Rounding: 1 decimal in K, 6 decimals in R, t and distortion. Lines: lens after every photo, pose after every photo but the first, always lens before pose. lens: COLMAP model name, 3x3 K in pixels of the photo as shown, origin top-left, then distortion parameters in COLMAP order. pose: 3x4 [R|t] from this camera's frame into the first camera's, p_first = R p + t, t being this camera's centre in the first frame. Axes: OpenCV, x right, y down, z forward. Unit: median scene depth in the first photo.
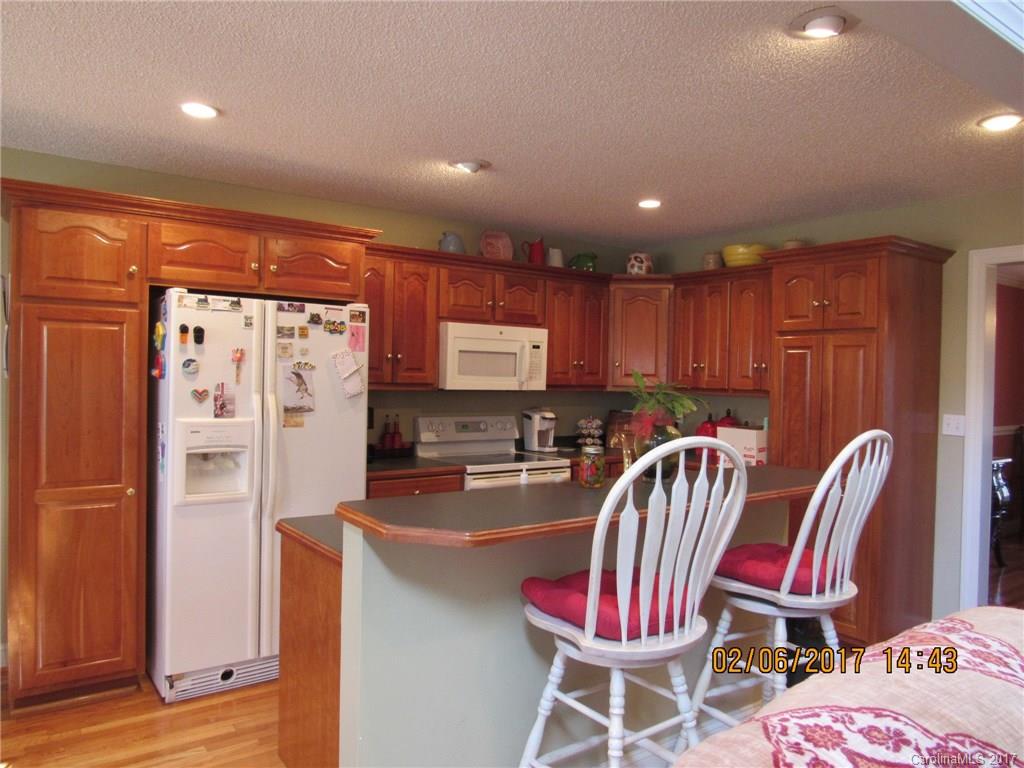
lens RADIAL K [[727.7, 0, 512.0], [0, 727.7, 384.0], [0, 0, 1]] dist [0.071100, -0.067323]
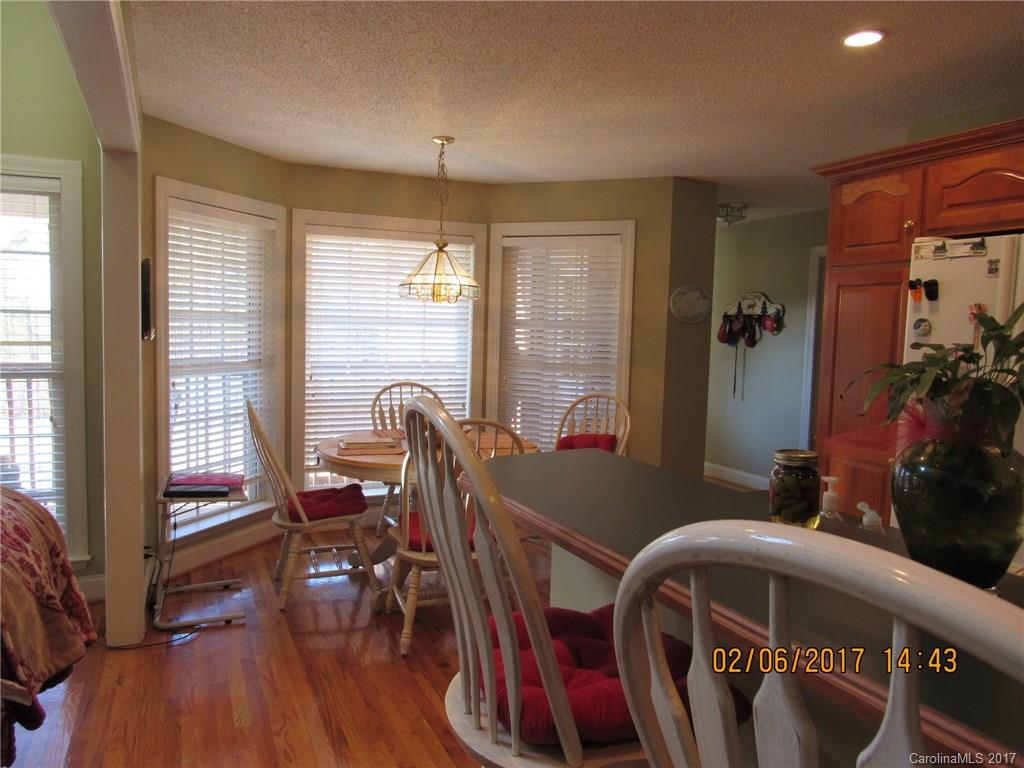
lens RADIAL K [[727.7, 0, 512.0], [0, 727.7, 384.0], [0, 0, 1]] dist [0.071100, -0.067323]
pose [[-0.195437, 0.055790, -0.979128, 0.508649], [-0.042756, 0.996947, 0.065339, 0.006535], [0.979784, 0.054633, -0.192455, 0.693121]]
